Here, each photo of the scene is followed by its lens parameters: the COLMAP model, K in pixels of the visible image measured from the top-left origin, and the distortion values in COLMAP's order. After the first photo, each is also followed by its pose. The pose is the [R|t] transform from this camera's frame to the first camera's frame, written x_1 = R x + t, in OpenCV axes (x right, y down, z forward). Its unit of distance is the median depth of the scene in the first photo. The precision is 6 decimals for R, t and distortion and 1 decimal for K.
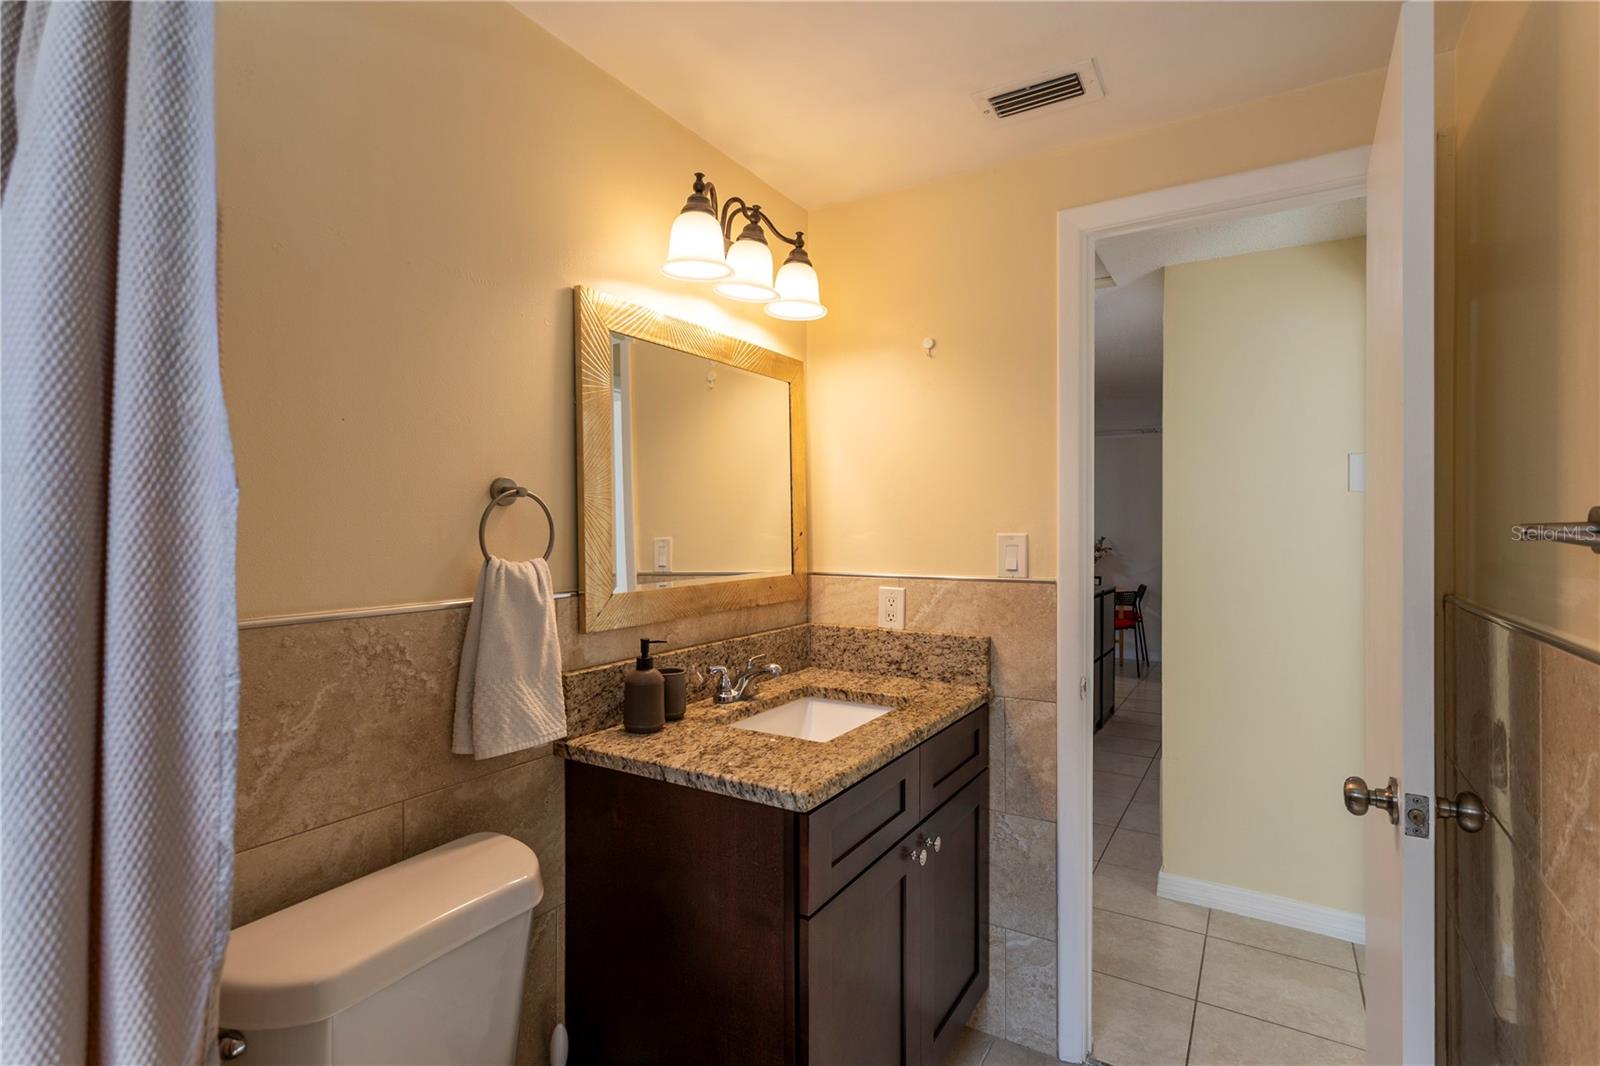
lens RADIAL K [[765.1, 0, 802.0], [0, 765.1, 531.6], [0, 0, 1]] dist [-0.001060, -0.000050]
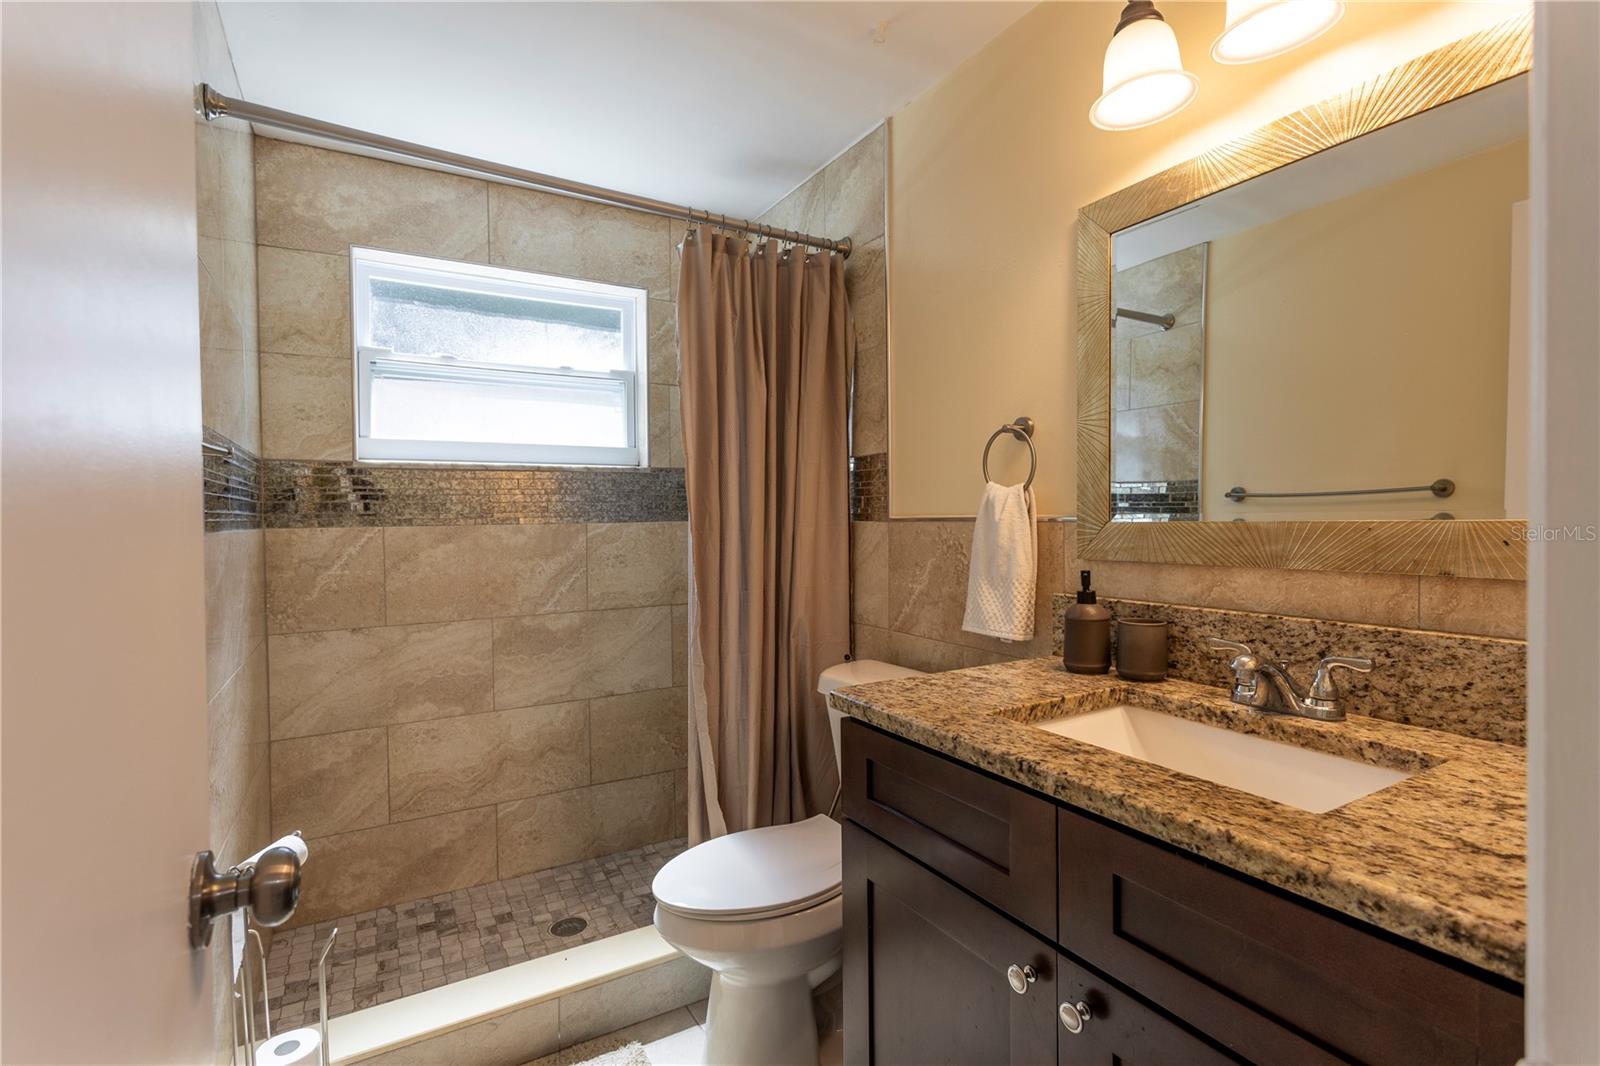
lens RADIAL K [[765.1, 0, 804.2], [0, 765.1, 532.2], [0, 0, 1]] dist [-0.001060, -0.000050]
pose [[-0.482249, 0.023908, -0.875708, 0.733878], [0.006855, 0.999700, 0.023518, 0.070186], [0.876008, 0.005339, -0.482268, 1.126188]]
